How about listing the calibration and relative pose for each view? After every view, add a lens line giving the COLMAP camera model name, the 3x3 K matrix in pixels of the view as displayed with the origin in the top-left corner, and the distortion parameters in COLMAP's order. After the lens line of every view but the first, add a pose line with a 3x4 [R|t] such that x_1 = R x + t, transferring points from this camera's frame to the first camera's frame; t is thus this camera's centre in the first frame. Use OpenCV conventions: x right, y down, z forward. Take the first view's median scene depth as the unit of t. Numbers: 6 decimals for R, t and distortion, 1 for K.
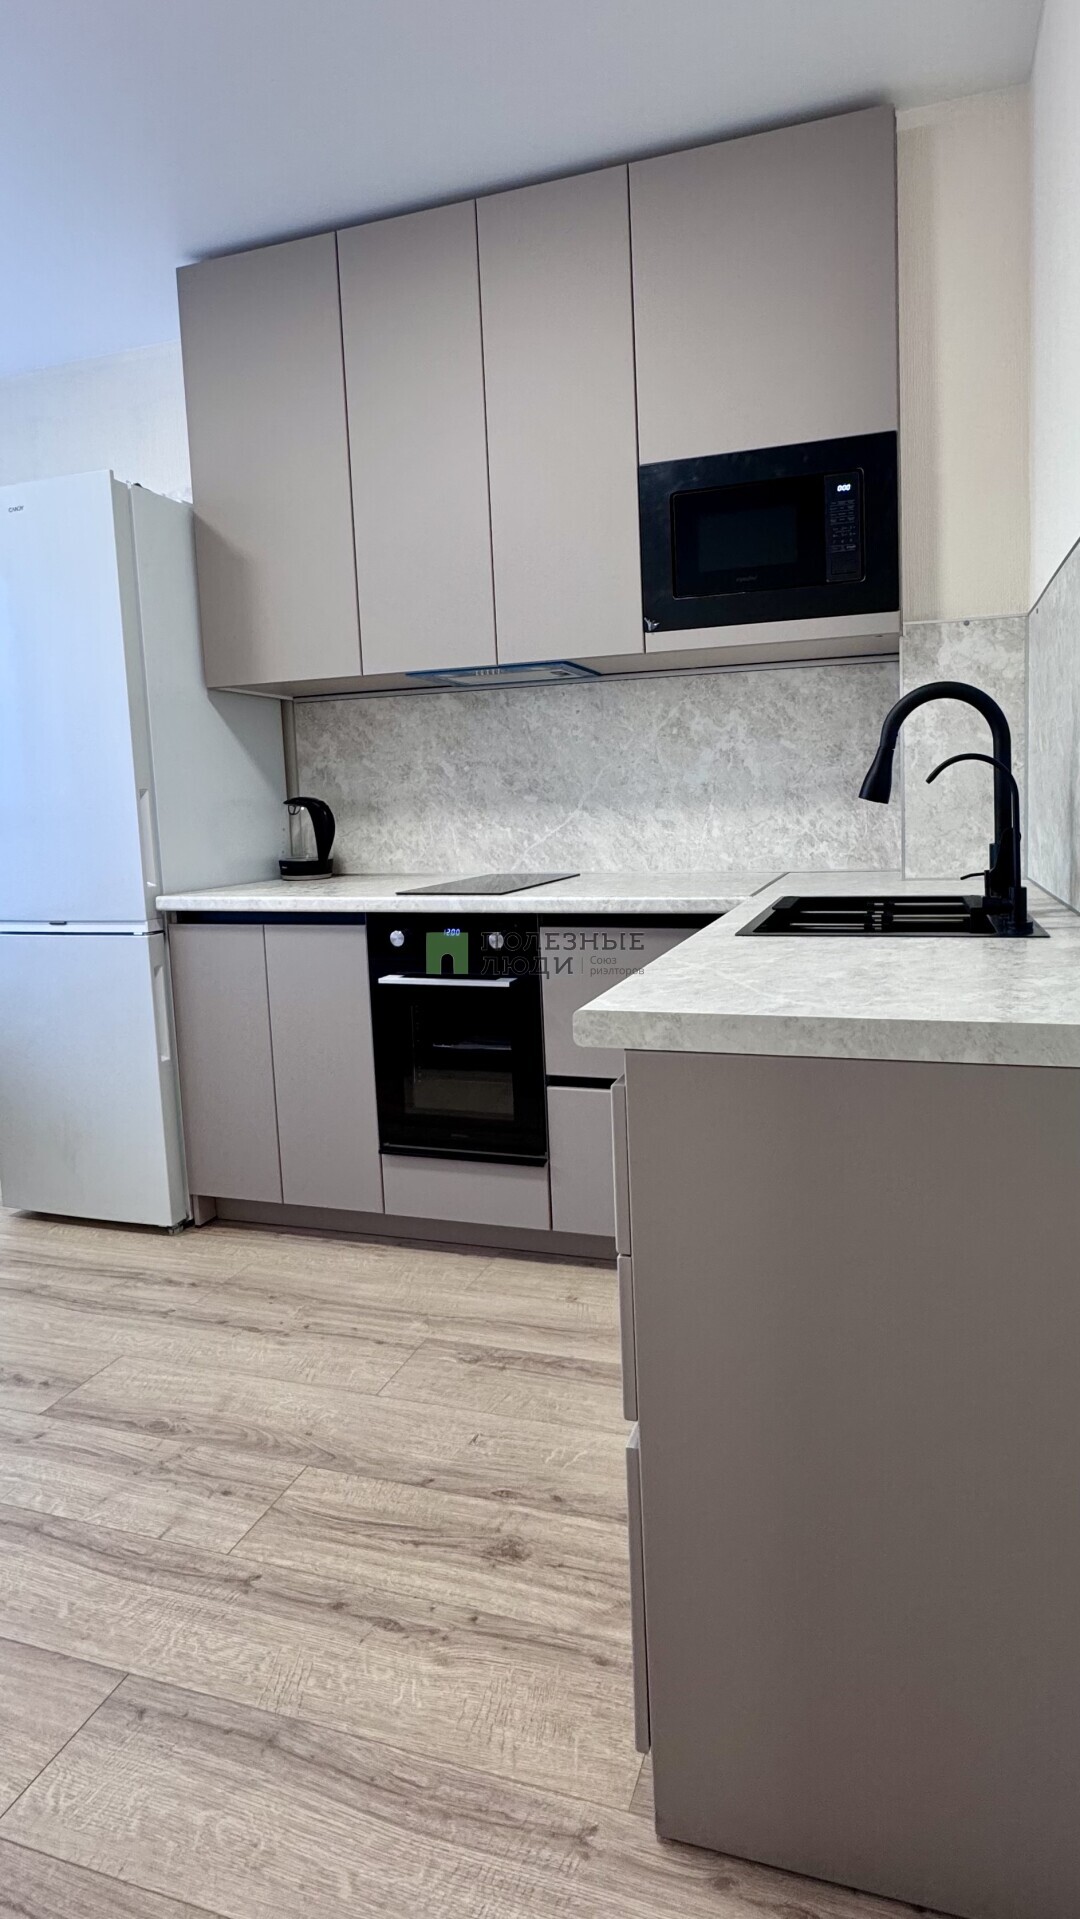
lens RADIAL K [[911.1, 0, 668.5], [0, 911.1, 877.9], [0, 0, 1]] dist [-0.001040, -0.002657]
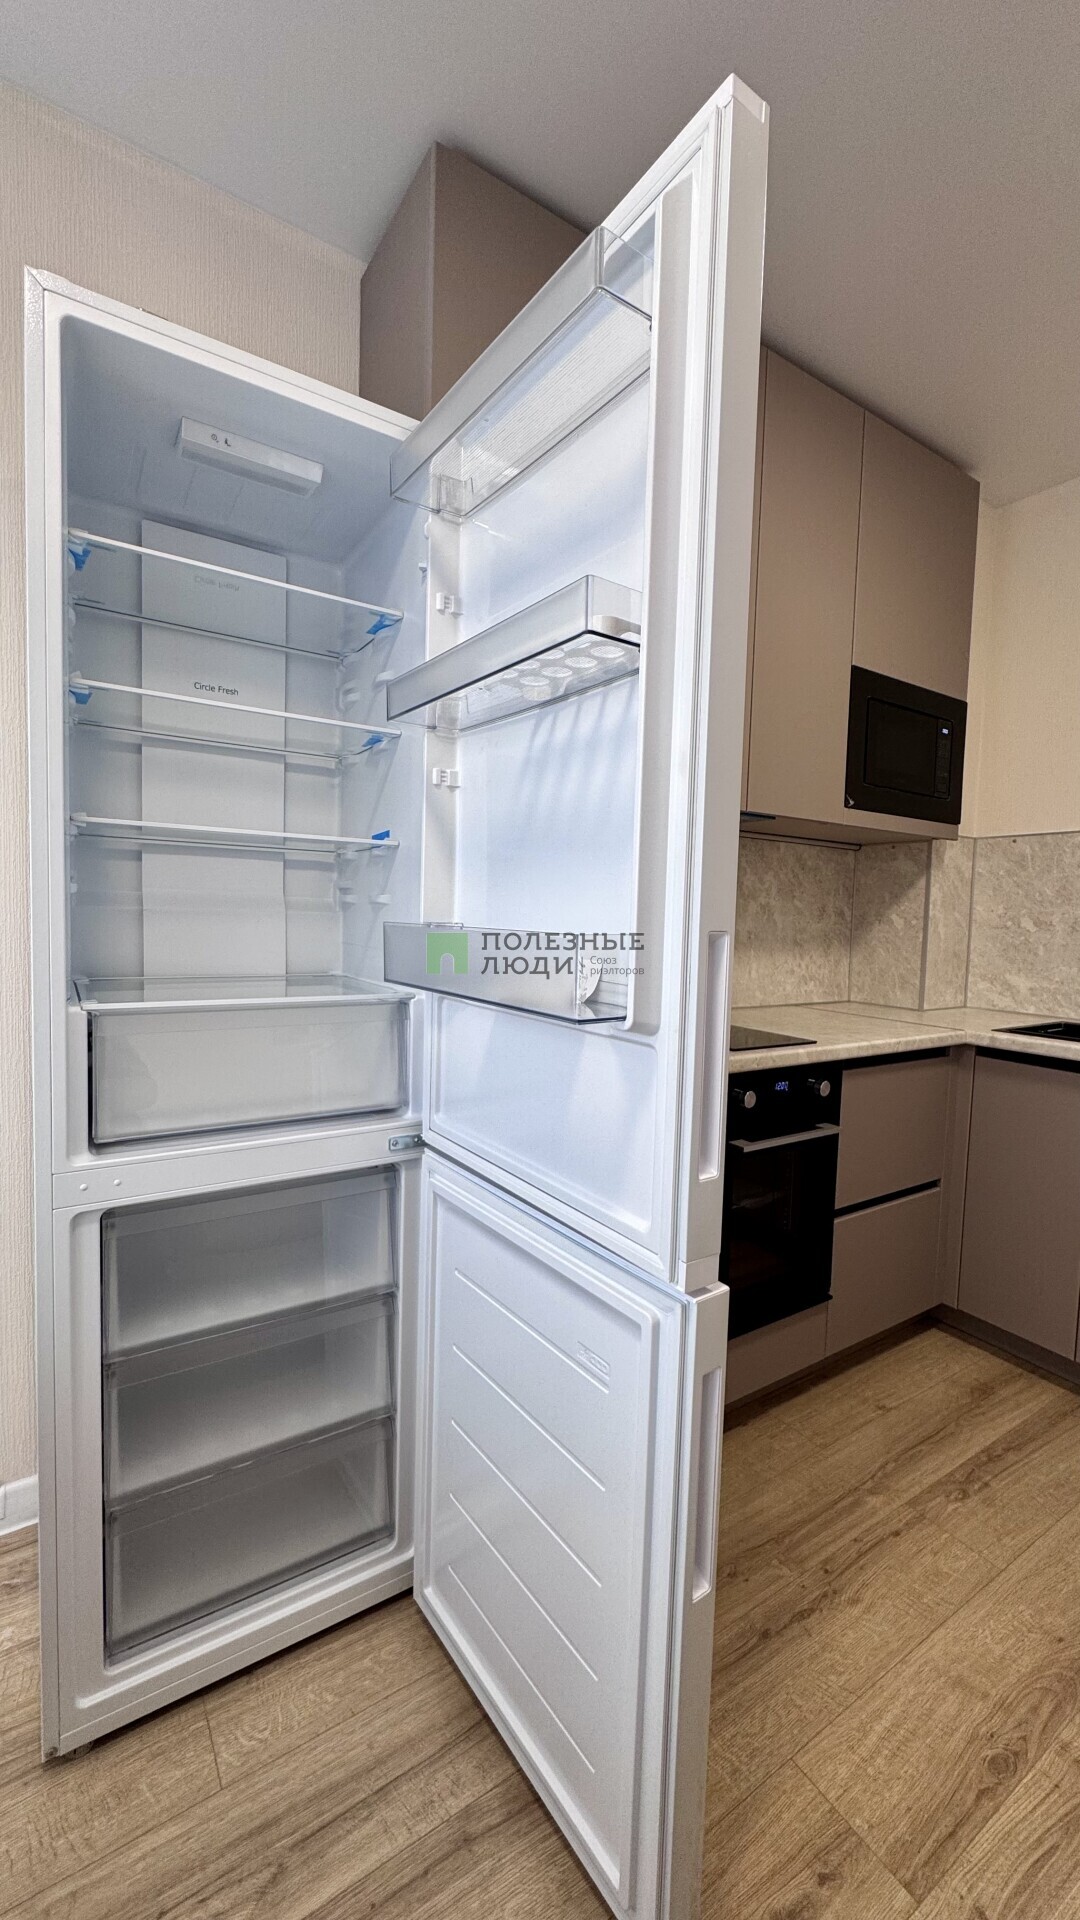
lens RADIAL K [[764.2, 0, 537.1], [0, 764.2, 959.2], [0, 0, 1]] dist [-0.002808, 0.000588]
pose [[0.664673, 0.006063, 0.747110, -1.011965], [0.012757, 0.999729, -0.019462, -0.061965], [-0.747026, 0.022467, 0.664415, 0.650289]]
